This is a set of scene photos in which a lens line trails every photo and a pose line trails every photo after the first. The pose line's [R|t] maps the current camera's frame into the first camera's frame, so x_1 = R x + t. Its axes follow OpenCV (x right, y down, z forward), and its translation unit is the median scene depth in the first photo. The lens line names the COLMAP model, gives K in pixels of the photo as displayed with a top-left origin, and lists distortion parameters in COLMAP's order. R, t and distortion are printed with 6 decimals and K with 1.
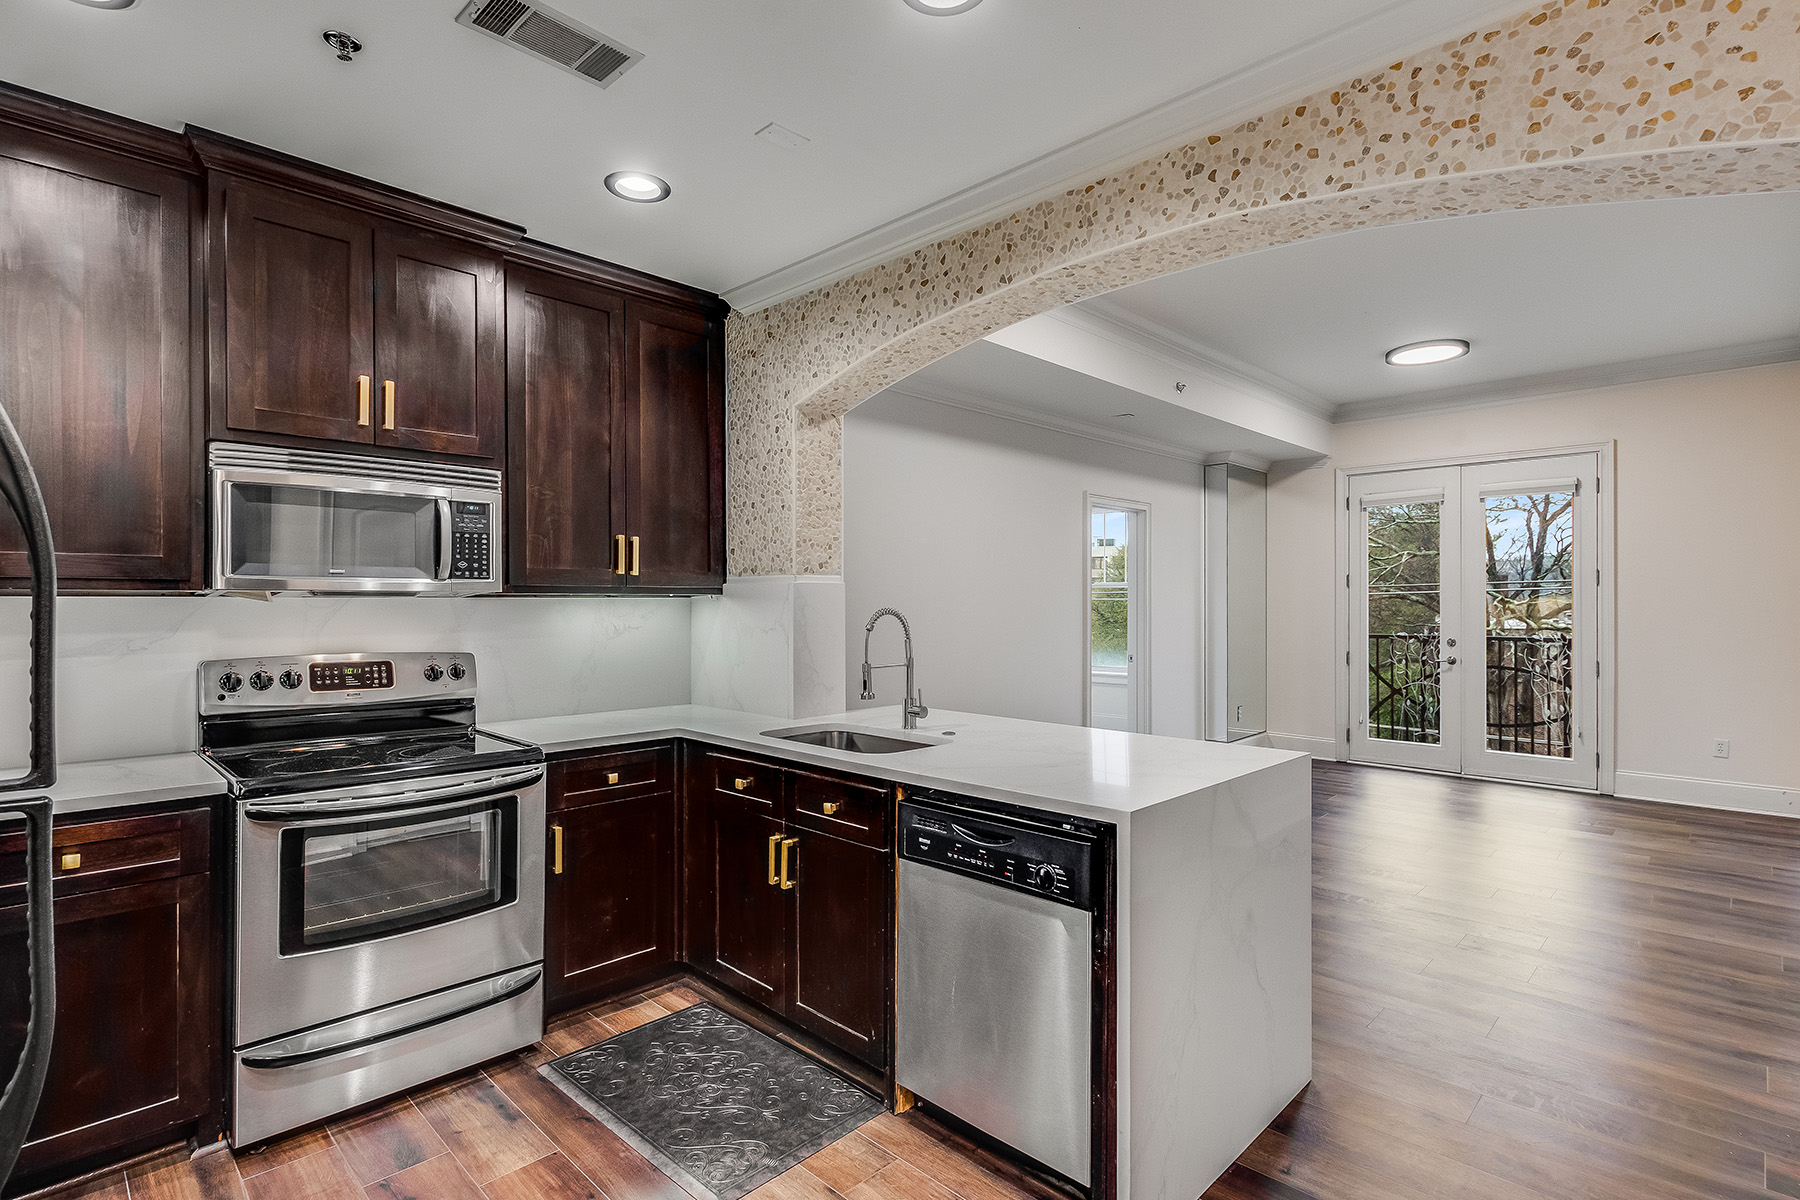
lens RADIAL K [[874.4, 0, 900.0], [0, 874.4, 600.0], [0, 0, 1]] dist [-0.002362, -0.001247]
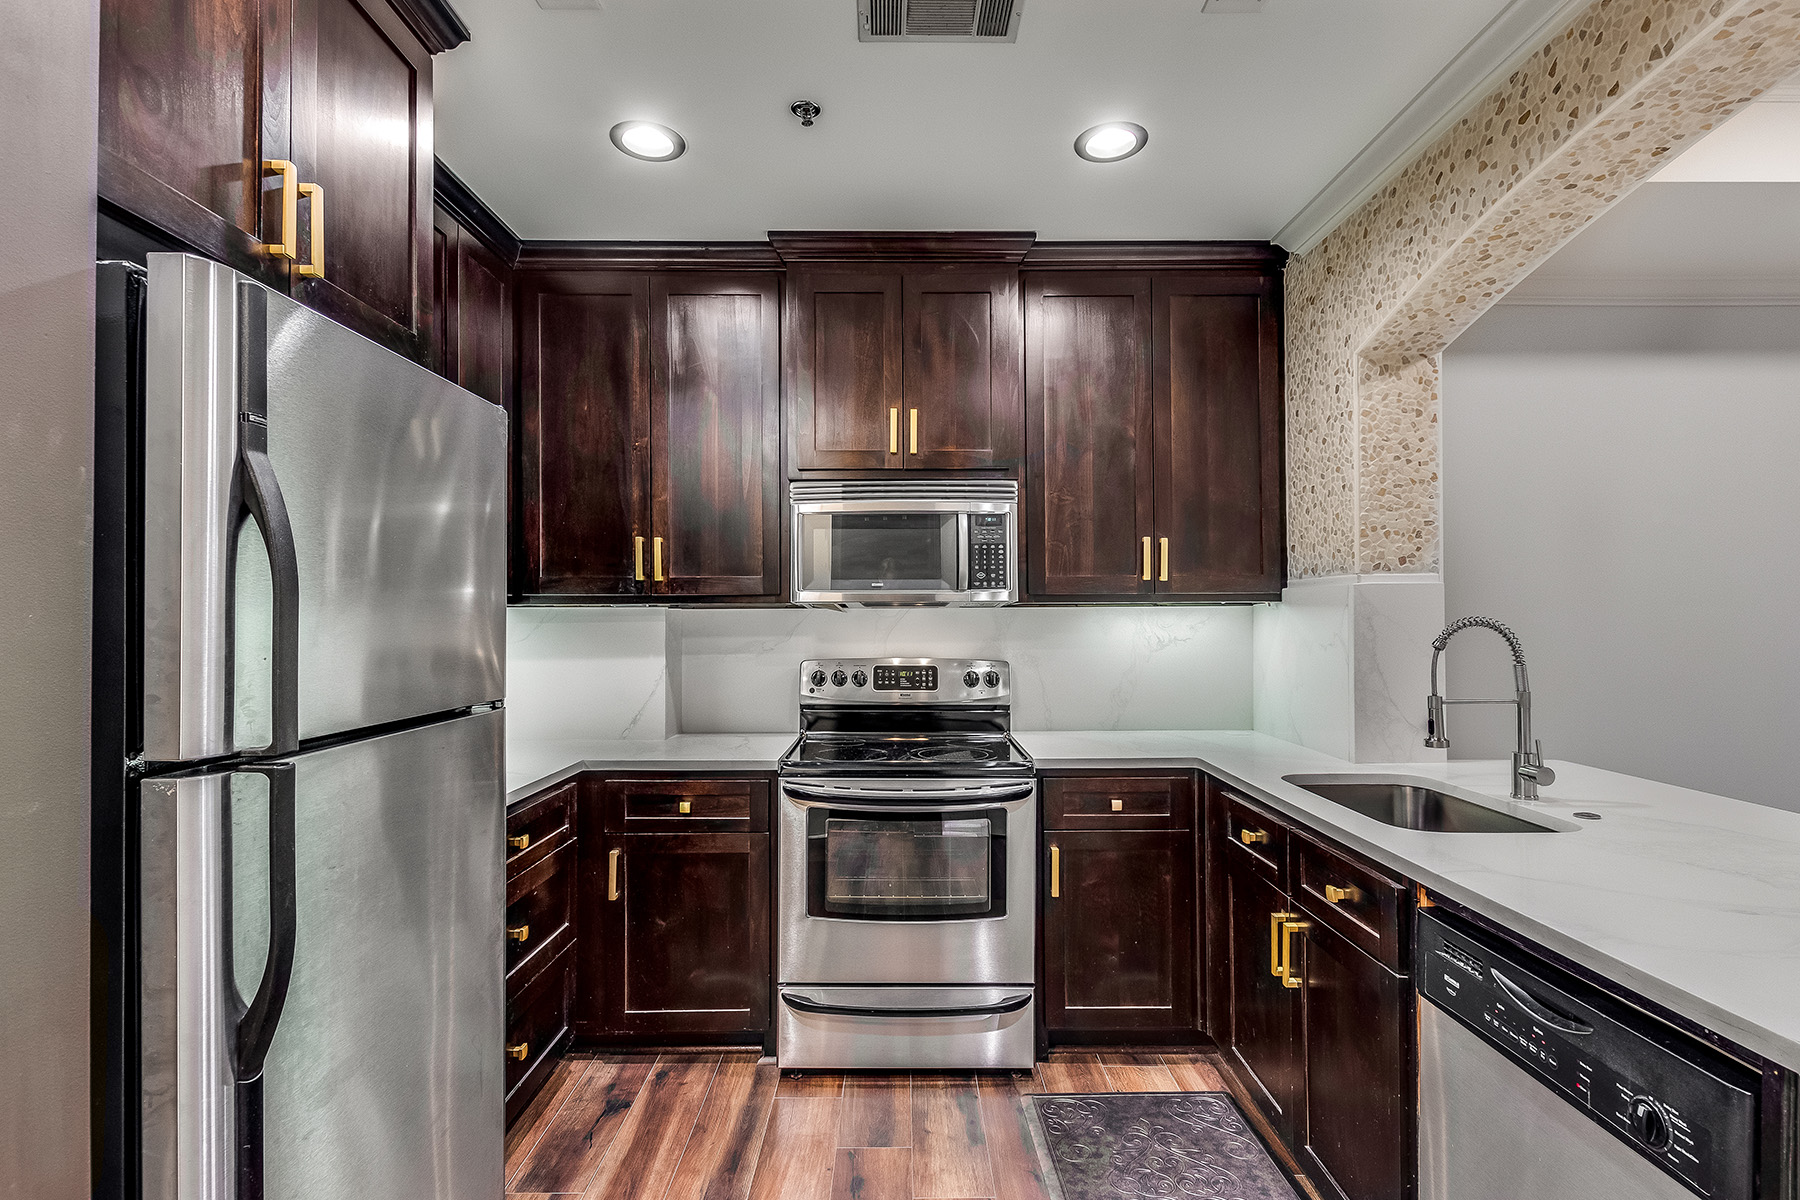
lens RADIAL K [[861.0, 0, 899.9], [0, 861.0, 606.8], [0, 0, 1]] dist [0.002029, -0.001617]
pose [[0.700898, -0.010227, -0.713189, 0.155107], [0.005303, 0.999944, -0.009128, 0.005344], [0.713242, 0.002616, 0.700913, 0.216110]]
